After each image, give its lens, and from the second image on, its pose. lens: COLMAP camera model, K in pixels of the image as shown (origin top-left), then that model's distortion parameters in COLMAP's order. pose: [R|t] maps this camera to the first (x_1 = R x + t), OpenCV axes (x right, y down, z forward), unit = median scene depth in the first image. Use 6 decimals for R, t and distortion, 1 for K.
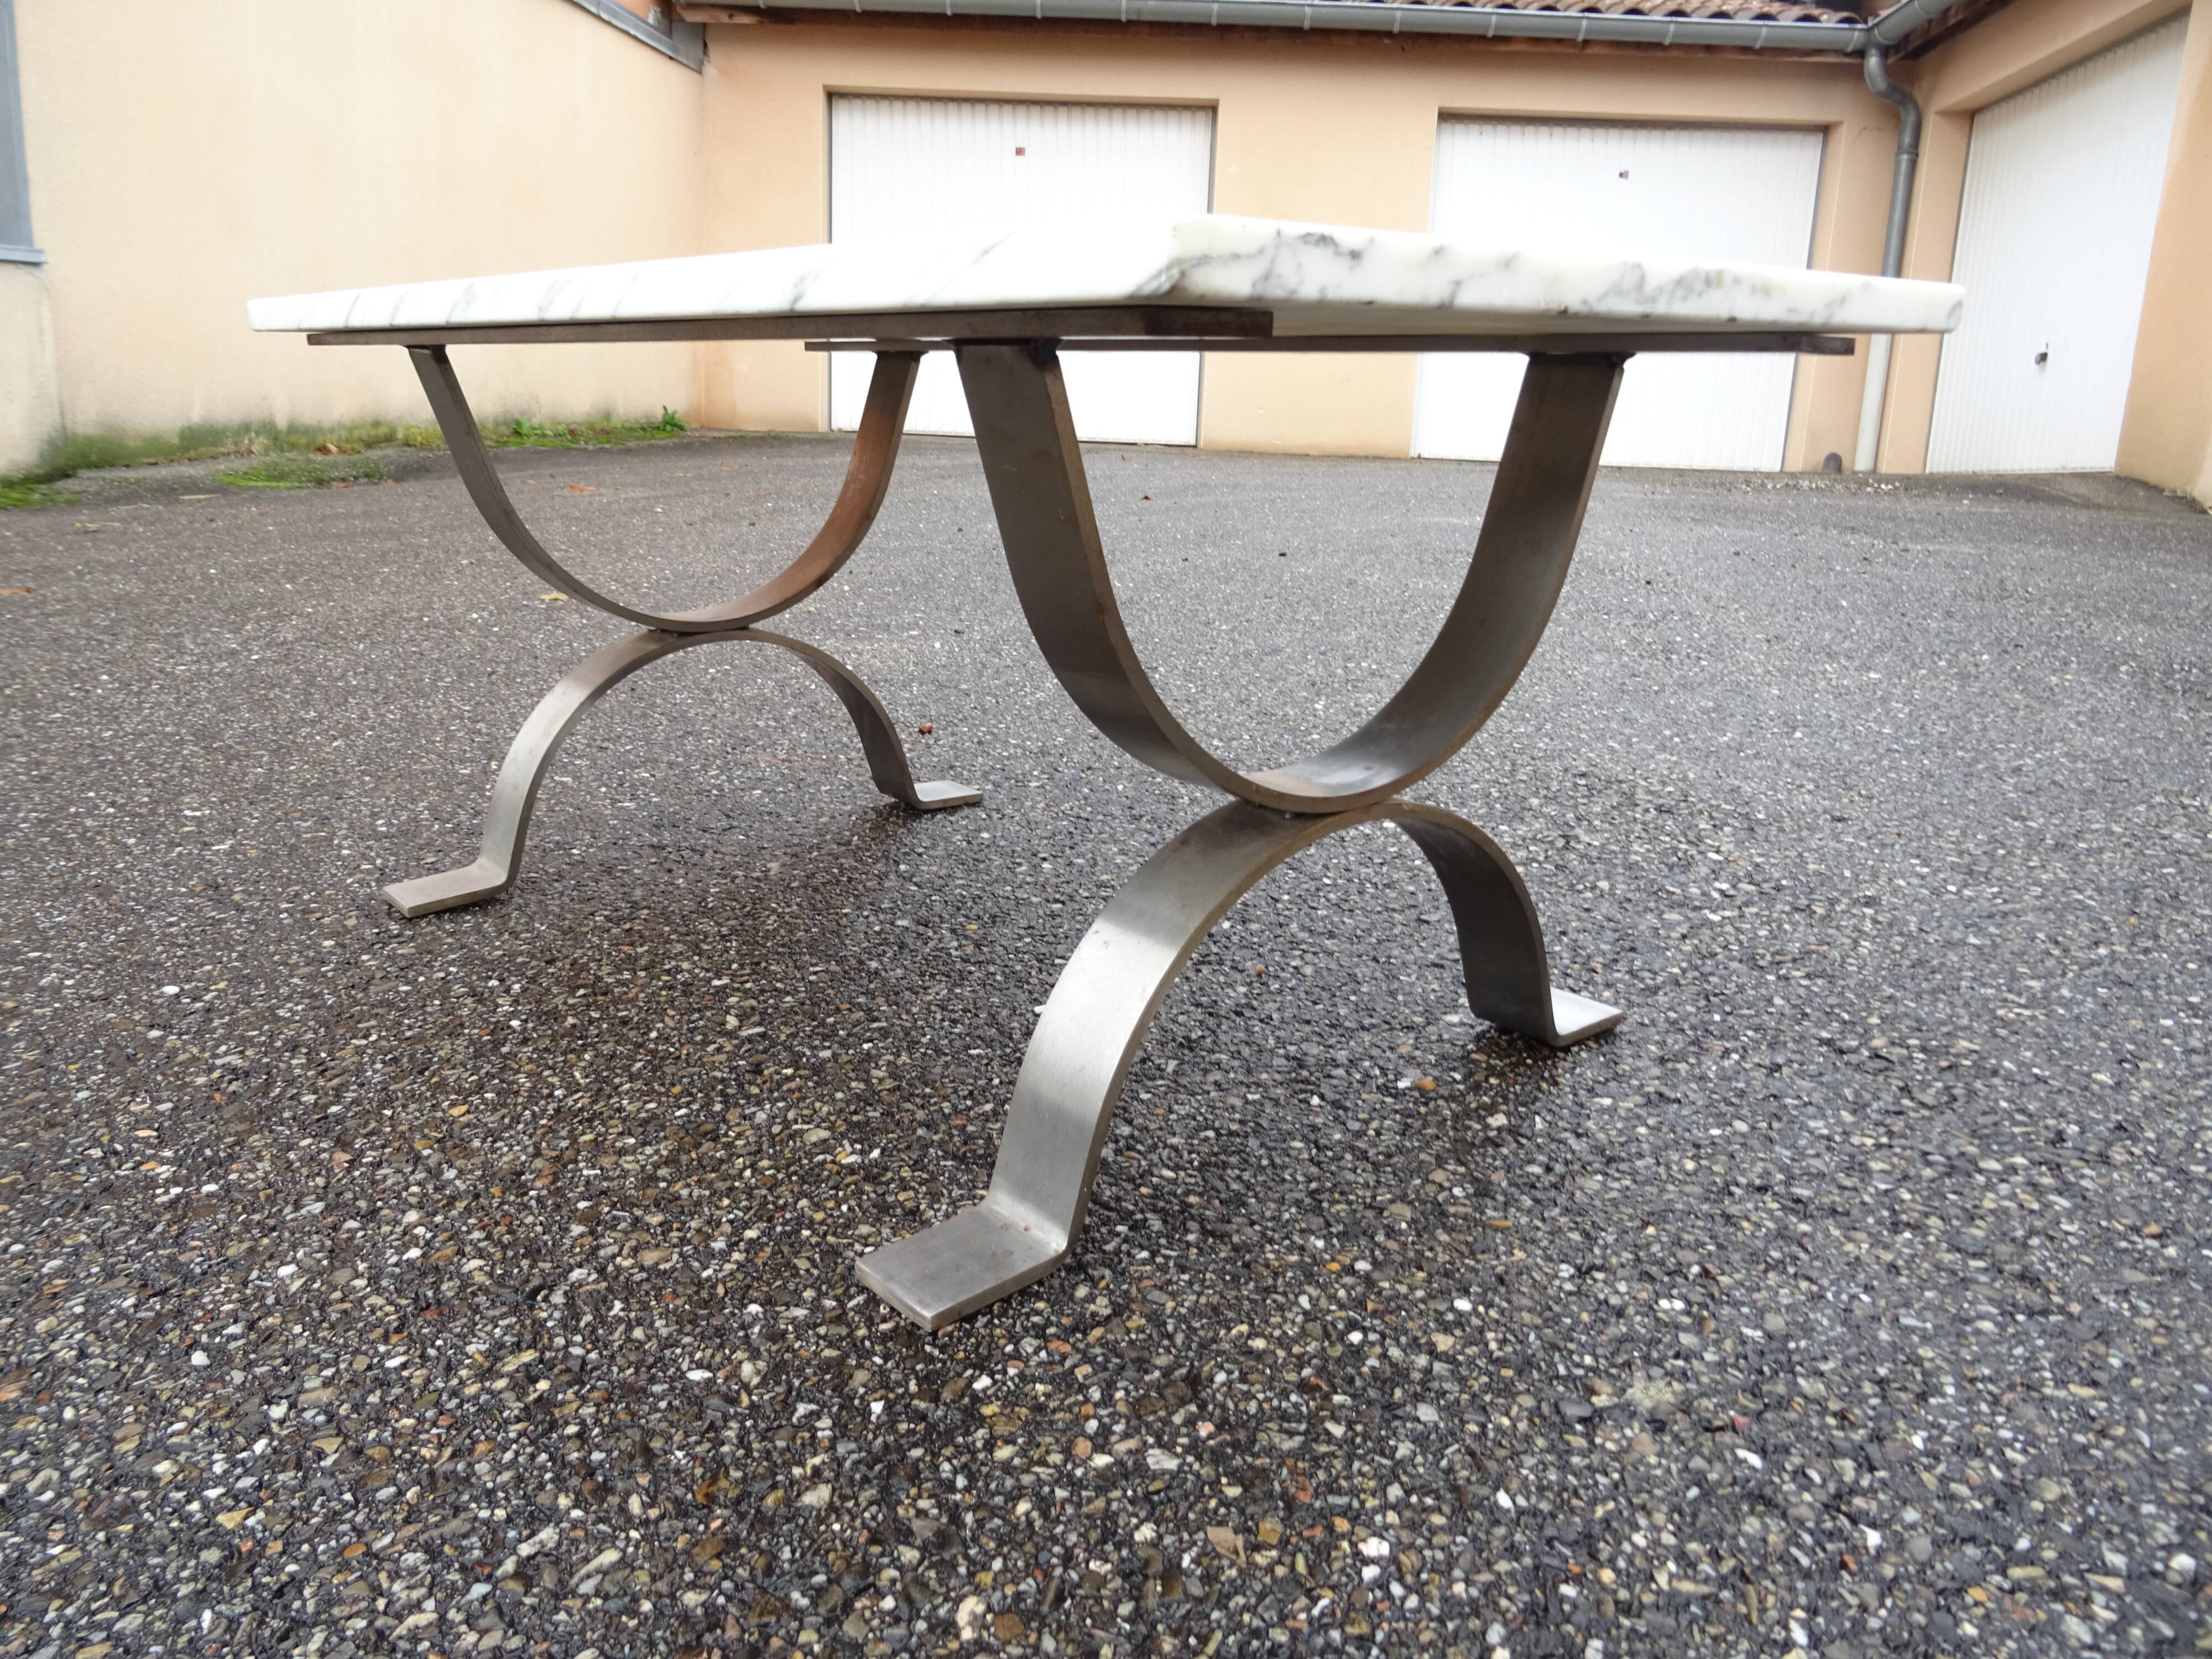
lens RADIAL K [[1580.6, 0, 1103.8], [0, 1580.6, 813.0], [0, 0, 1]] dist [0.002368, -0.007812]
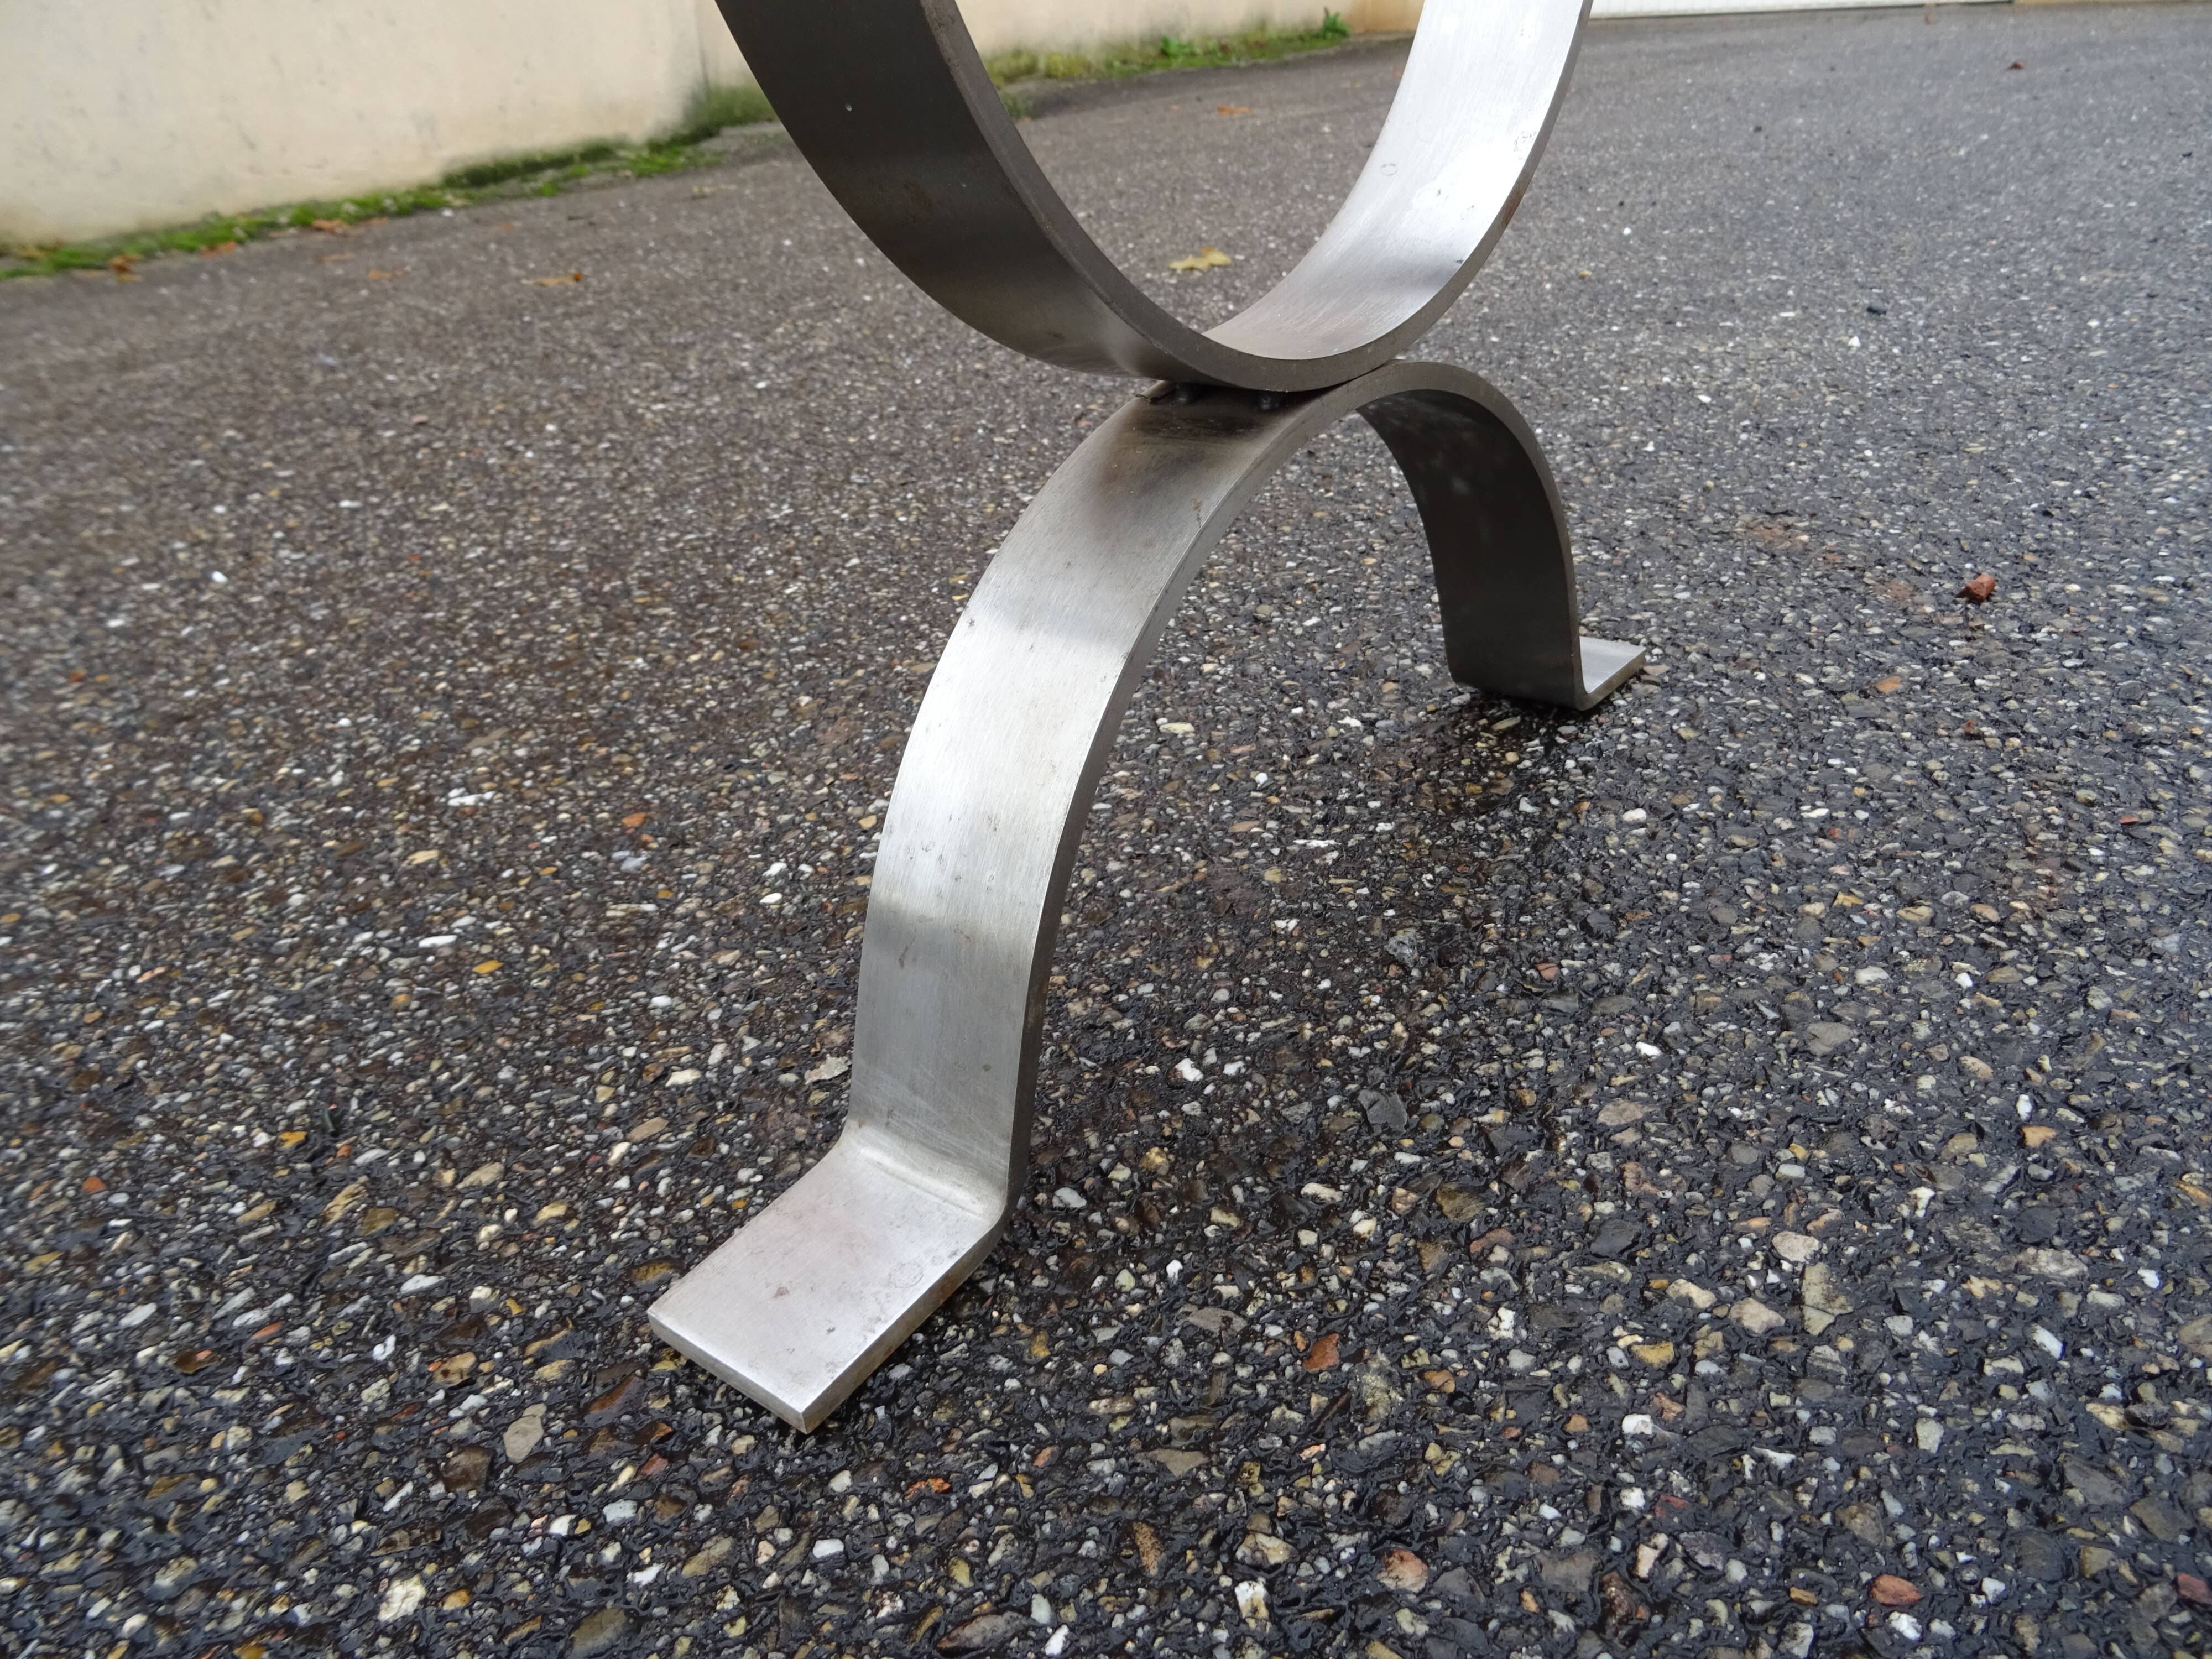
lens RADIAL K [[1580.6, 0, 1105.8], [0, 1580.6, 831.0], [0, 0, 1]] dist [0.002368, -0.007812]
pose [[0.924538, 0.096606, -0.368642, -0.340168], [-0.011403, 0.973915, 0.226625, -0.170349], [0.380919, -0.205320, 0.901523, 1.030879]]
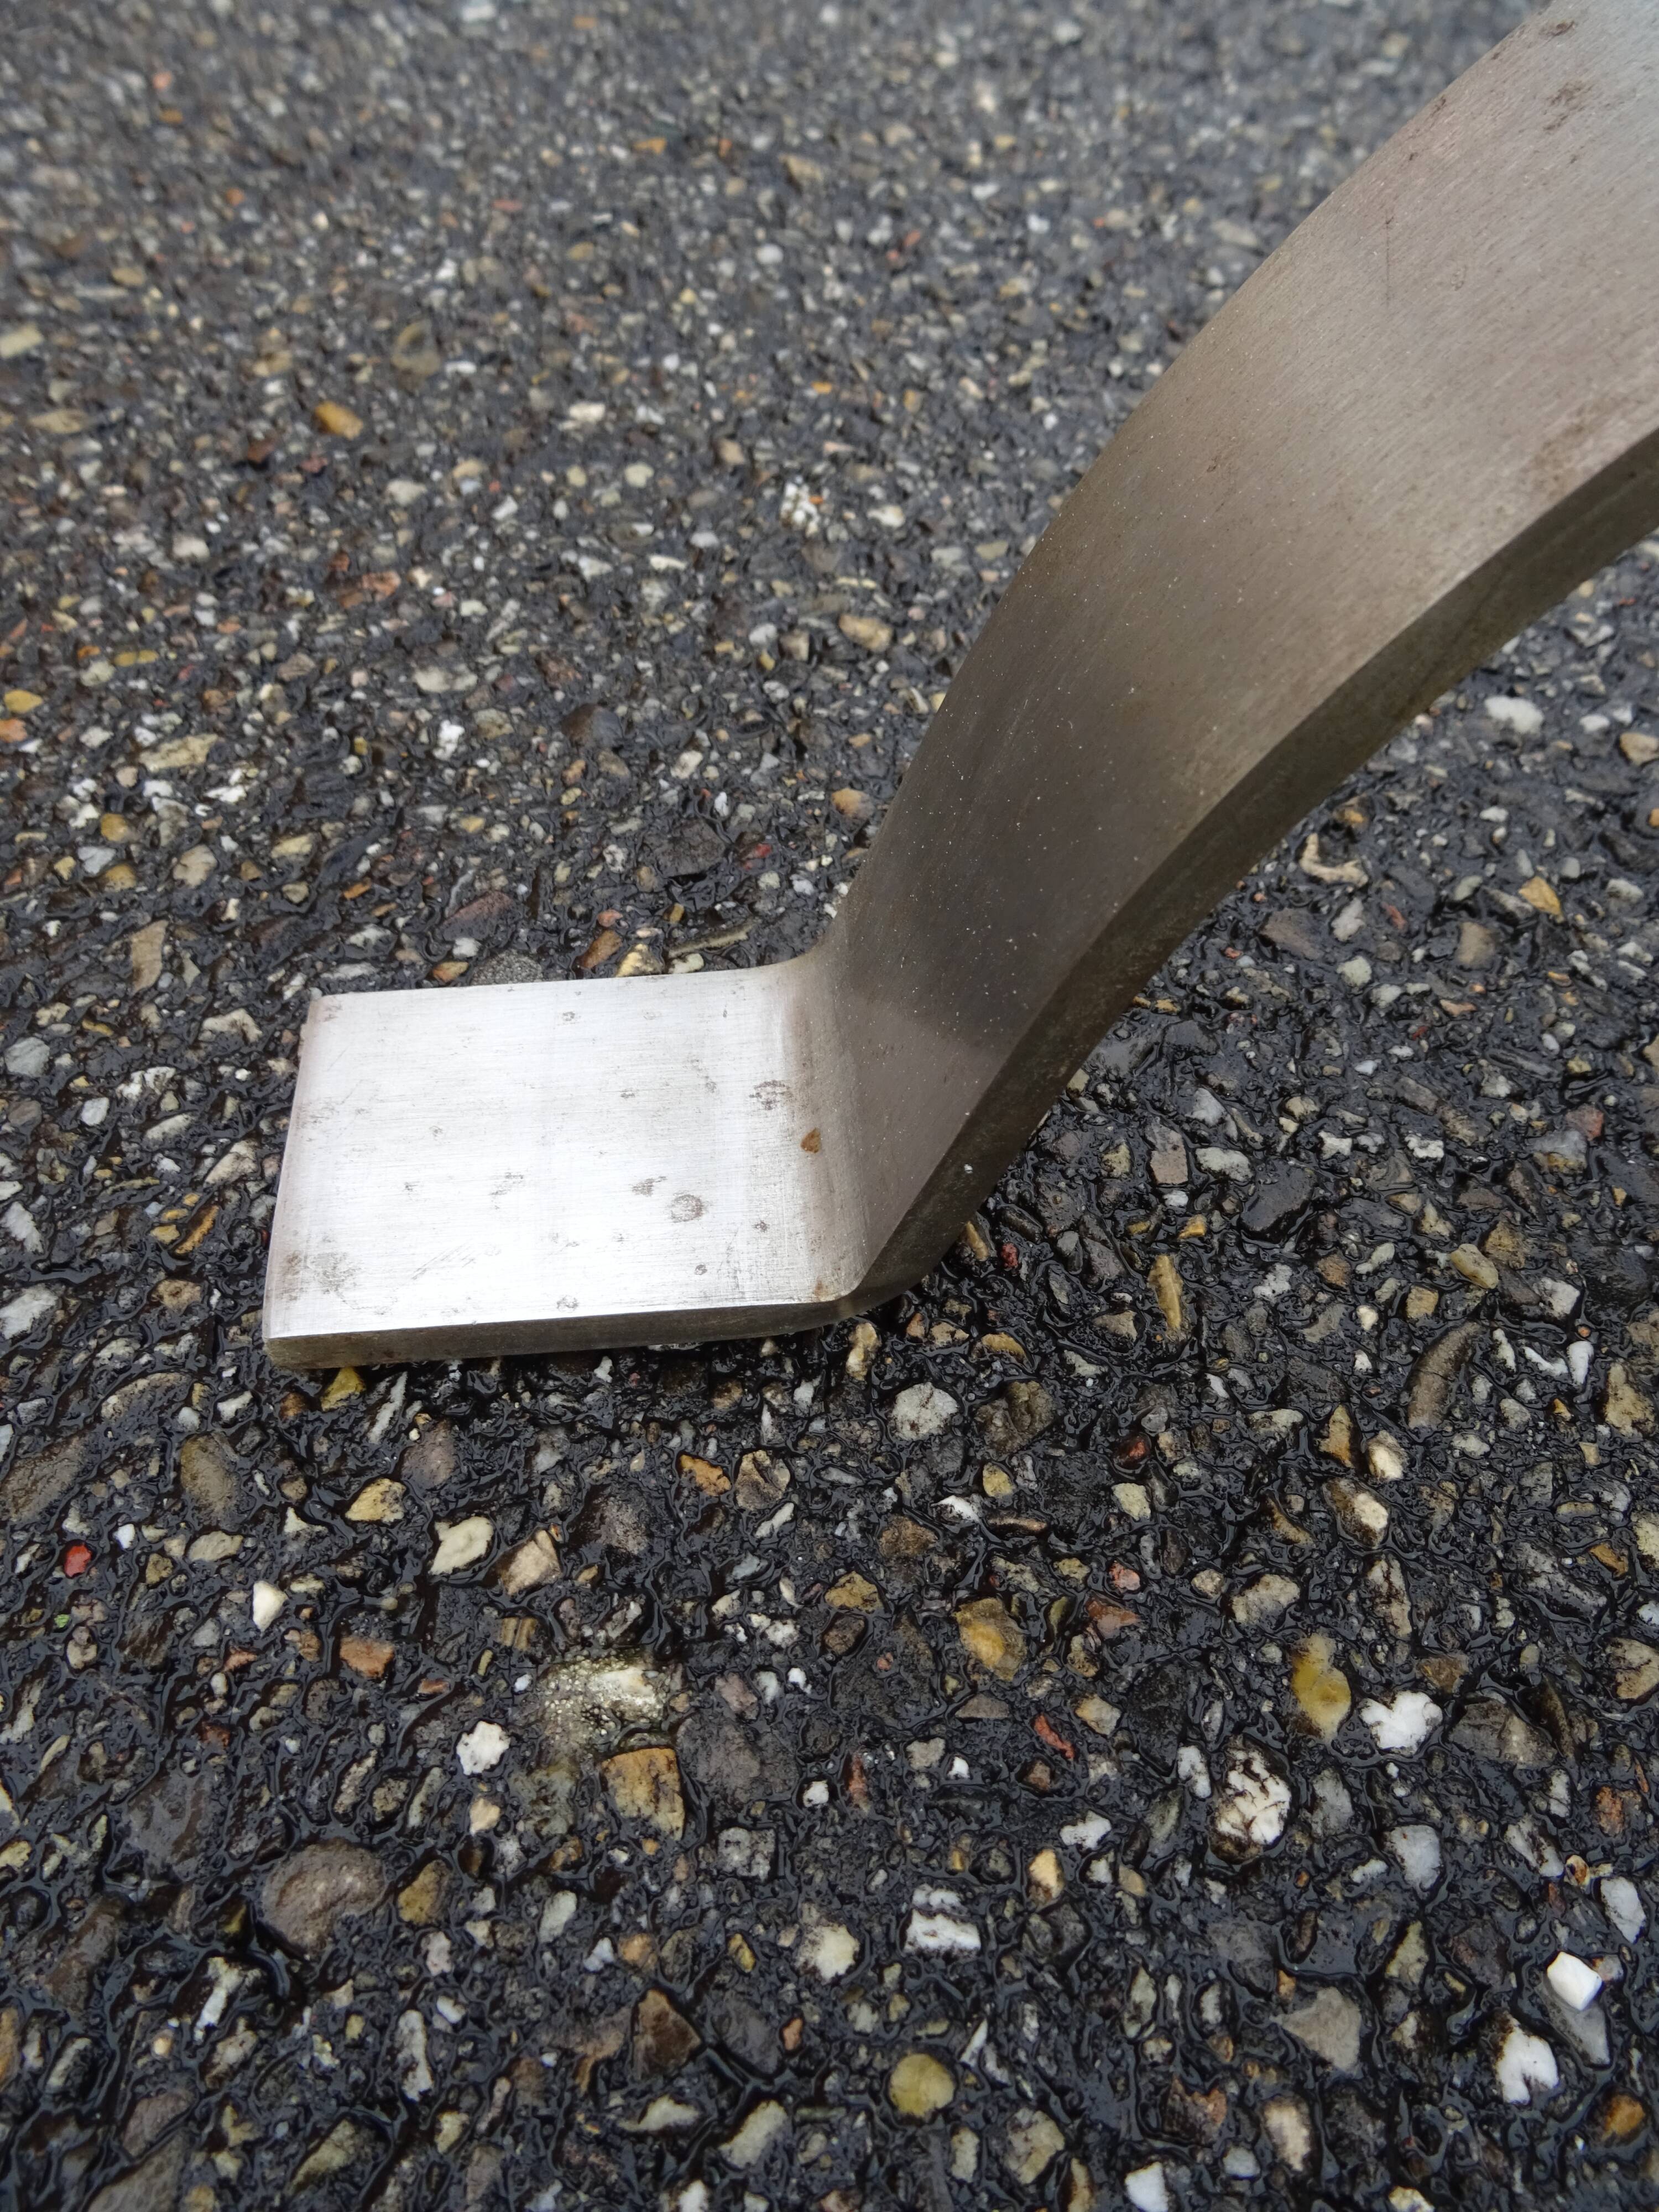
lens RADIAL K [[1580.6, 0, 840.3], [0, 1580.6, 1094.0], [0, 0, 1]] dist [0.002368, -0.007812]
pose [[0.976813, -0.140309, 0.161710, -0.872369], [0.018116, 0.806777, 0.590578, 0.013570], [-0.213327, -0.573955, 0.790612, 0.807222]]
